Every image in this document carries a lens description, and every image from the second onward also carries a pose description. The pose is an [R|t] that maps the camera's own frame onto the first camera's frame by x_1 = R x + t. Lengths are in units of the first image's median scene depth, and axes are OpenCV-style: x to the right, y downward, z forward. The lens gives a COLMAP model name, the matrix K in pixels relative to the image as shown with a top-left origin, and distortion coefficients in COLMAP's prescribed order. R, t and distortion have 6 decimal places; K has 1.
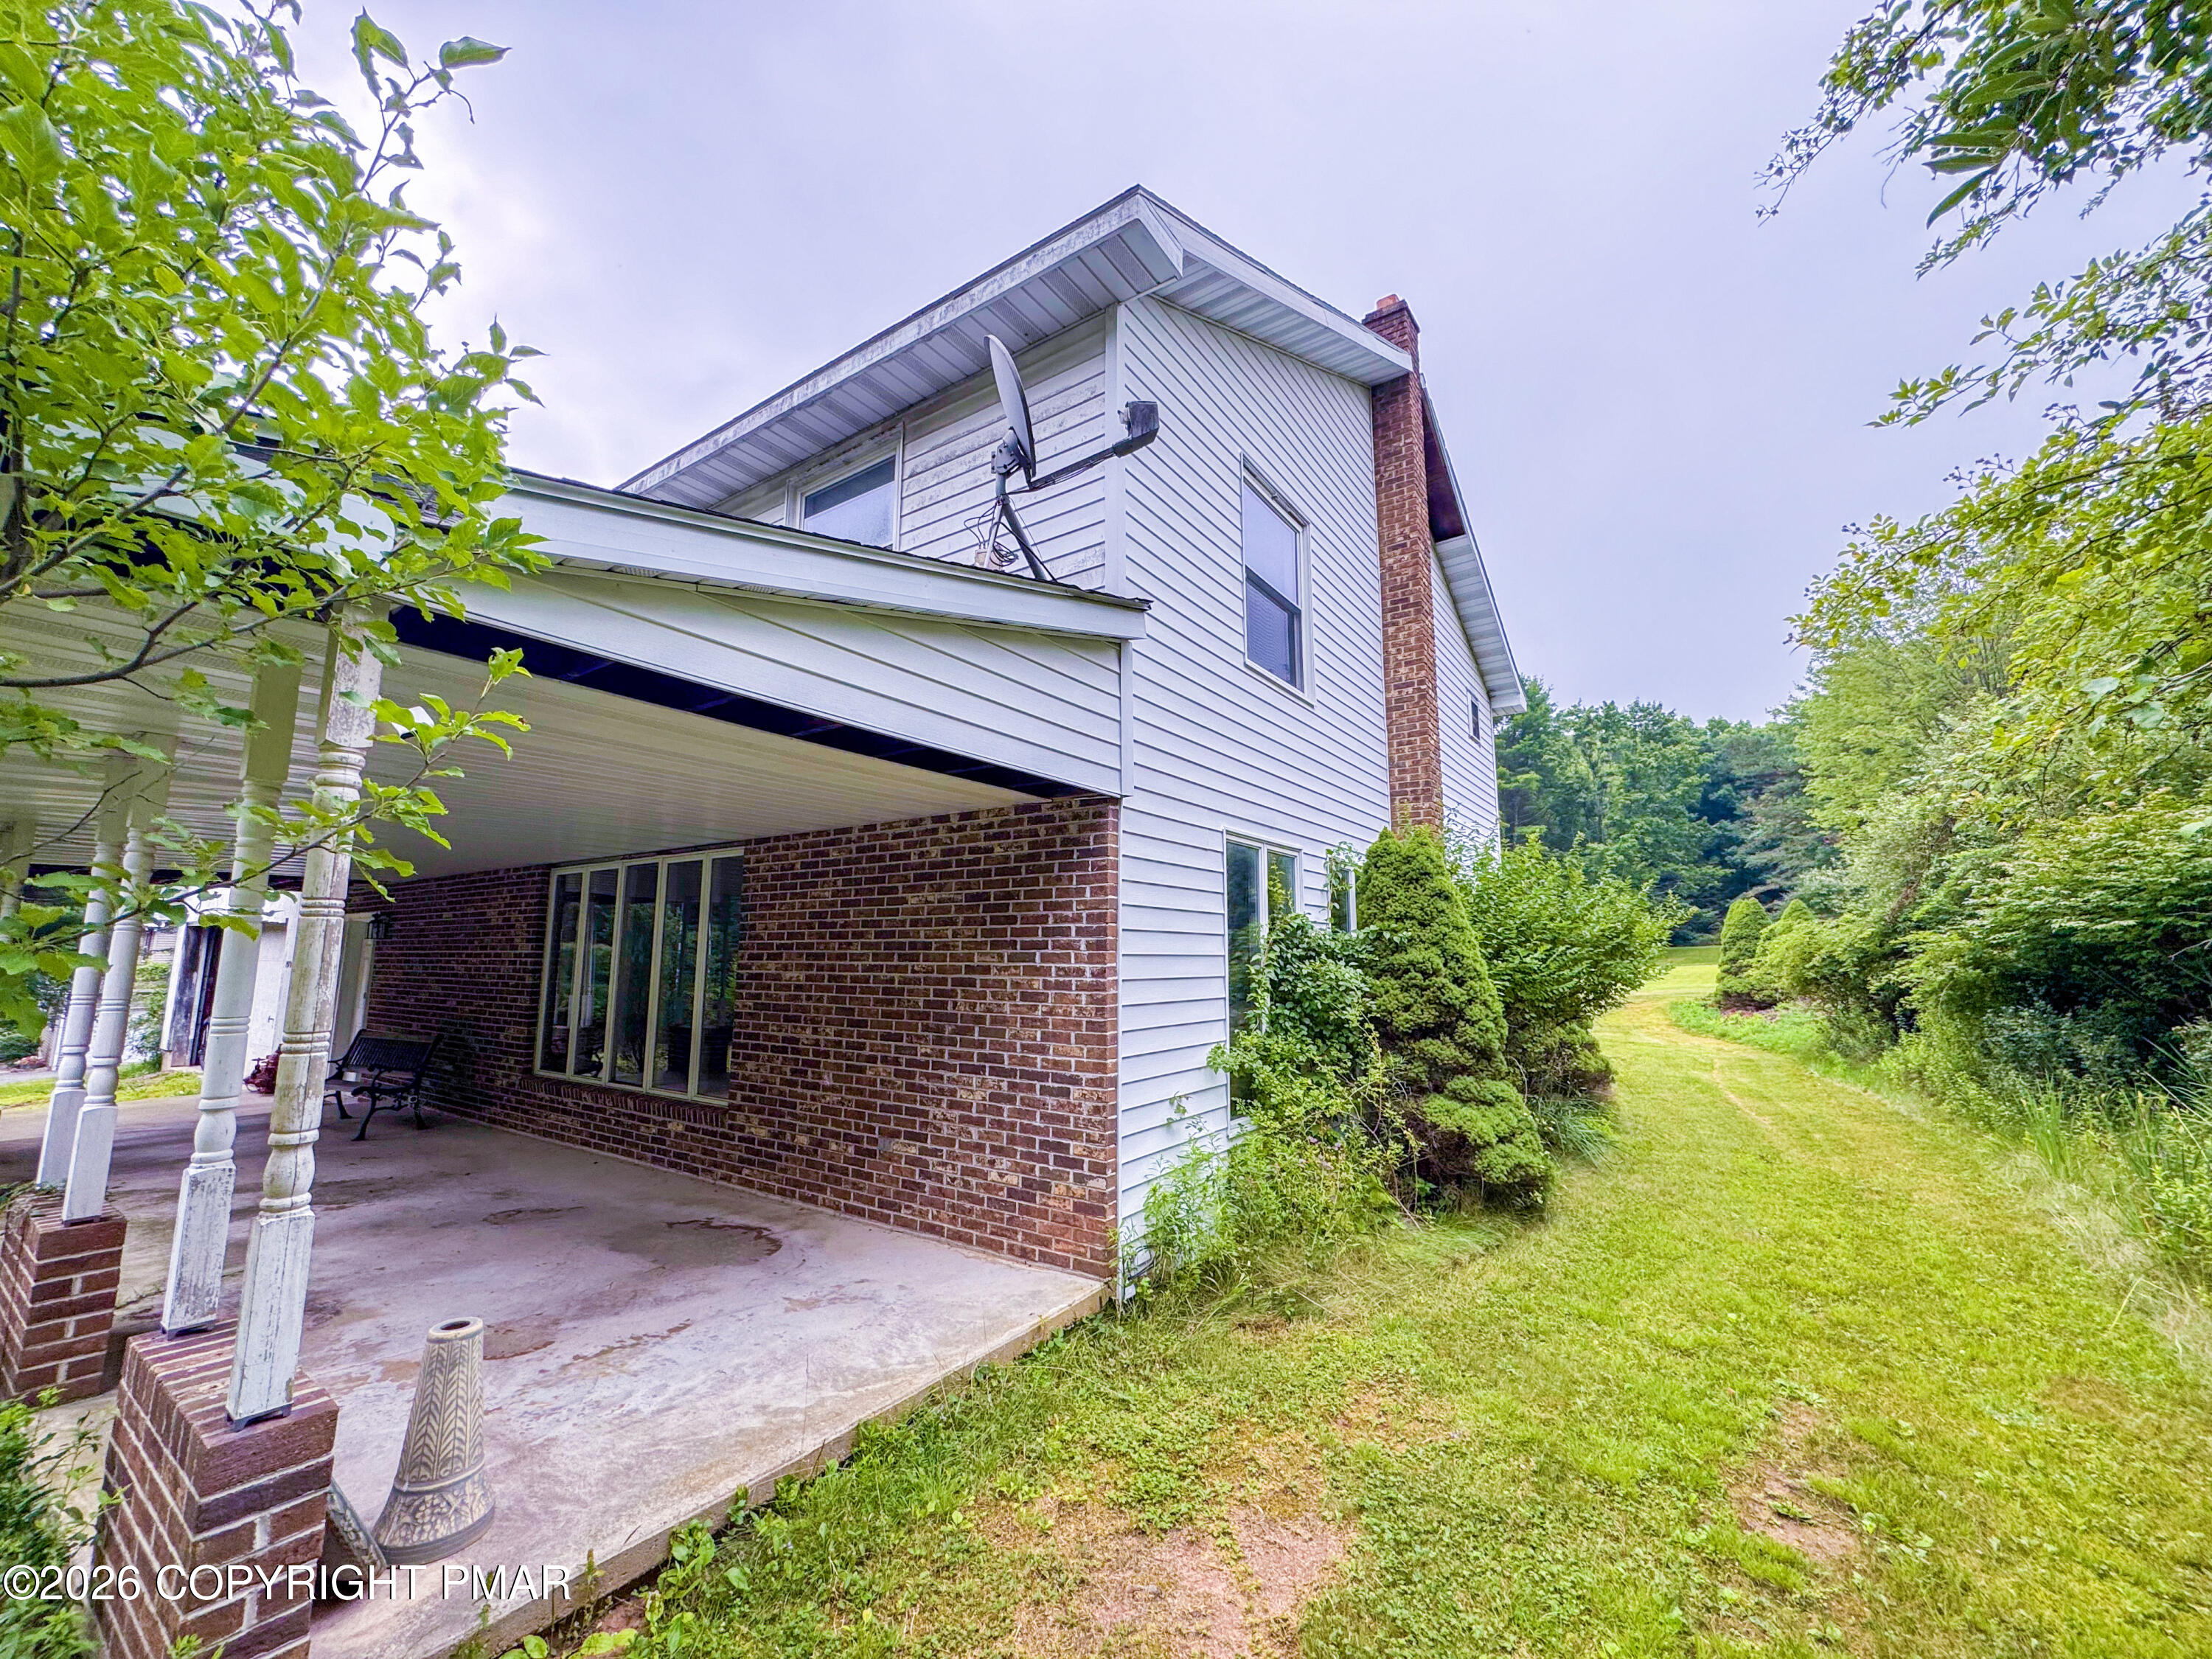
lens RADIAL K [[882.4, 0, 1116.3], [0, 882.4, 831.4], [0, 0, 1]] dist [-0.000891, -0.000389]
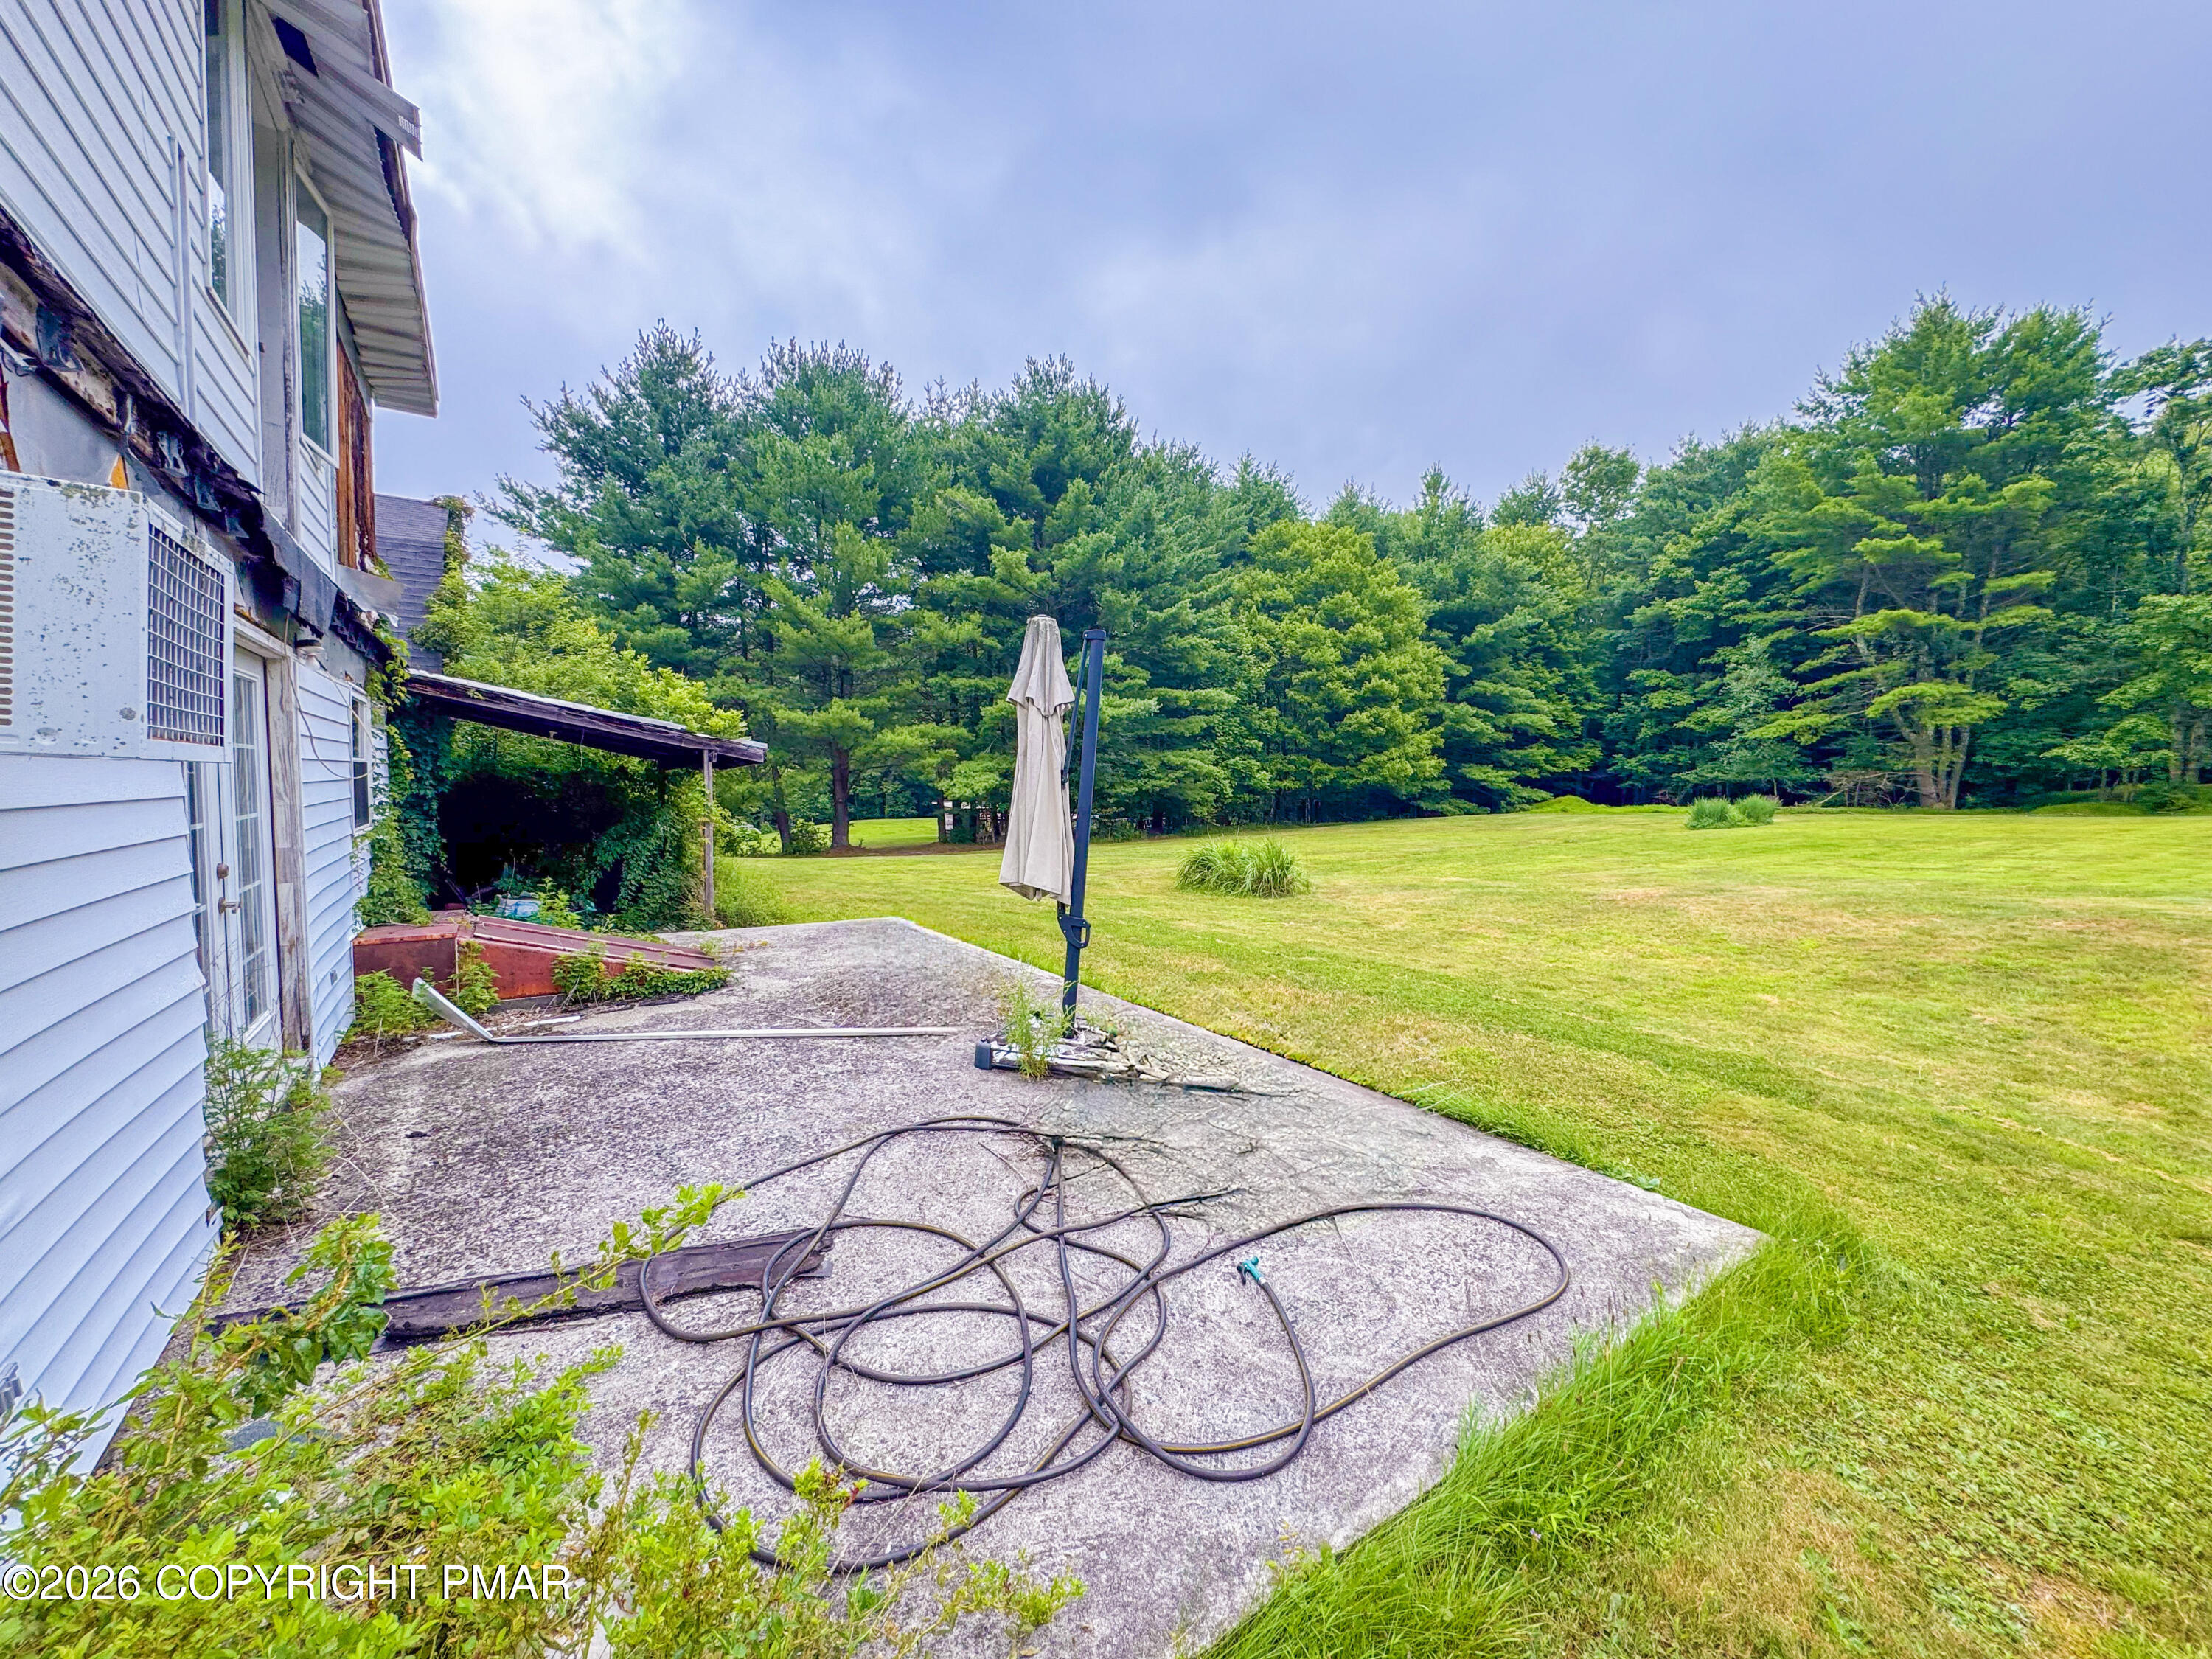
lens RADIAL K [[882.4, 0, 1108.0], [0, 882.4, 828.5], [0, 0, 1]] dist [-0.000891, -0.000389]
pose [[0.932093, 0.030318, -0.360948, 0.121479], [0.039791, 0.981890, 0.185228, 0.027851], [0.360027, -0.187012, 0.914006, 0.213612]]
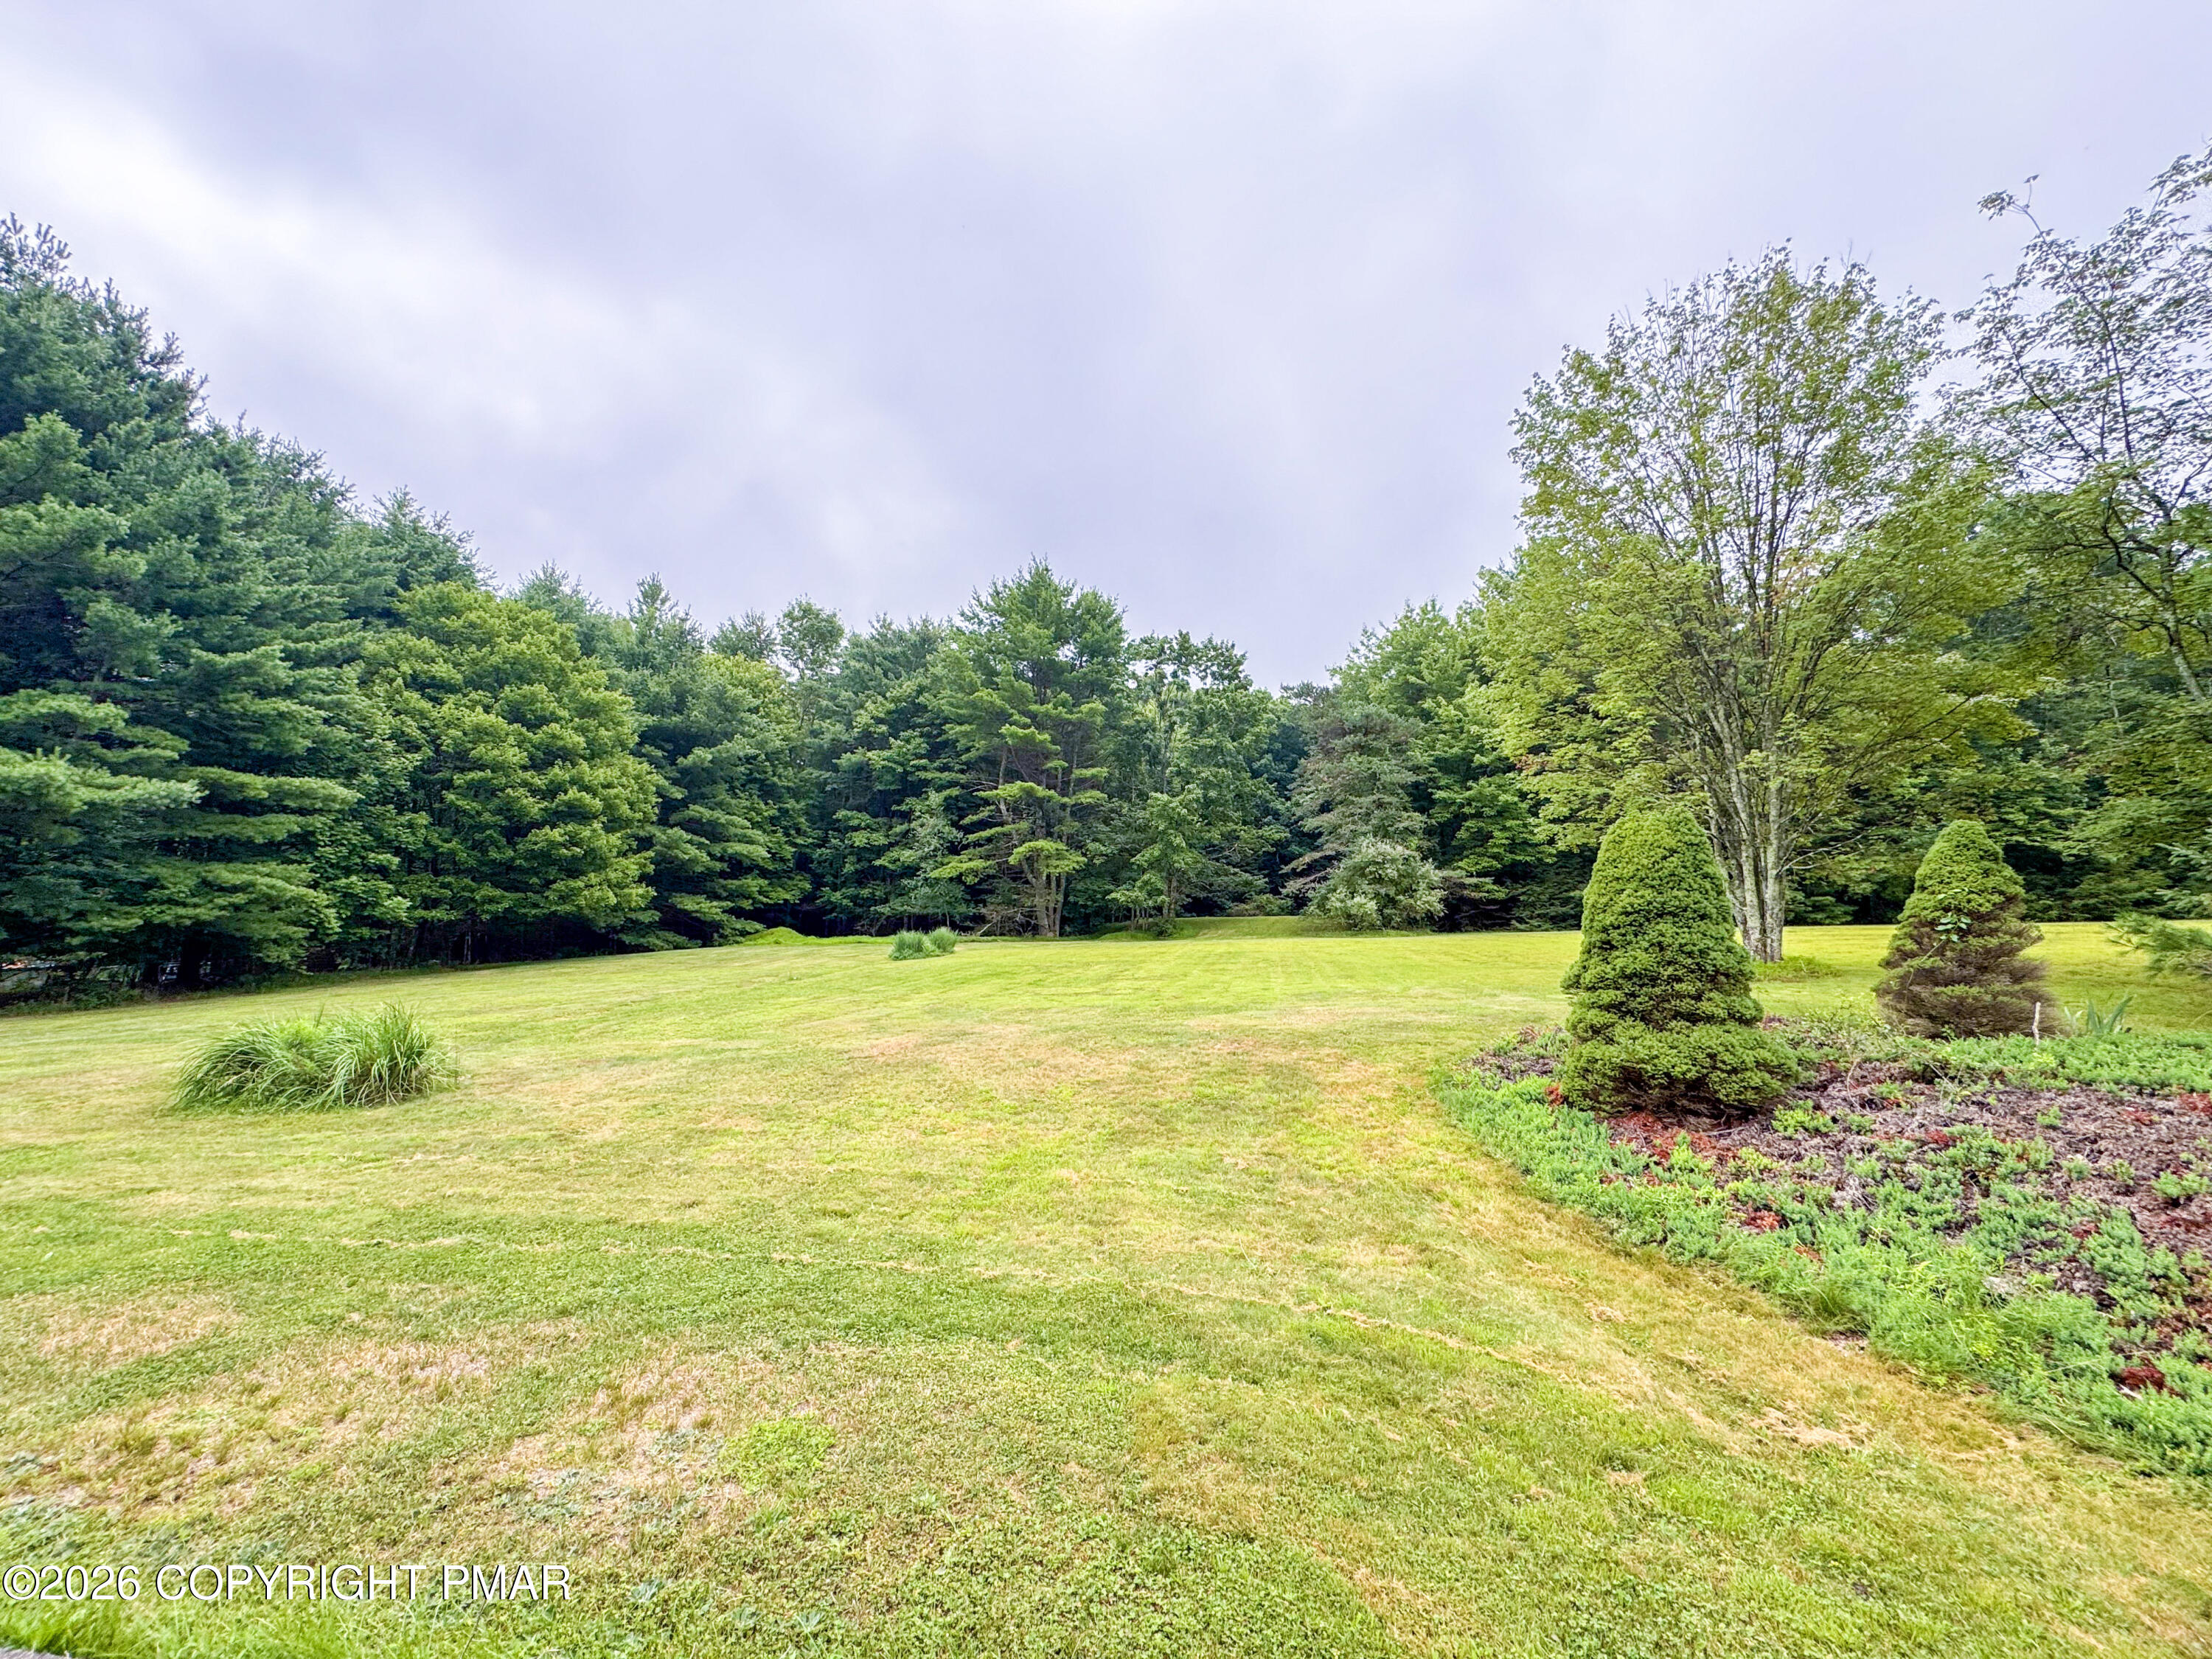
lens RADIAL K [[882.4, 0, 1106.6], [0, 882.4, 831.0], [0, 0, 1]] dist [-0.000891, -0.000389]
pose [[0.889408, 0.062578, 0.452811, 0.115331], [-0.082605, 0.996280, 0.024566, 0.032077], [-0.449589, -0.059254, 0.891268, 0.259402]]
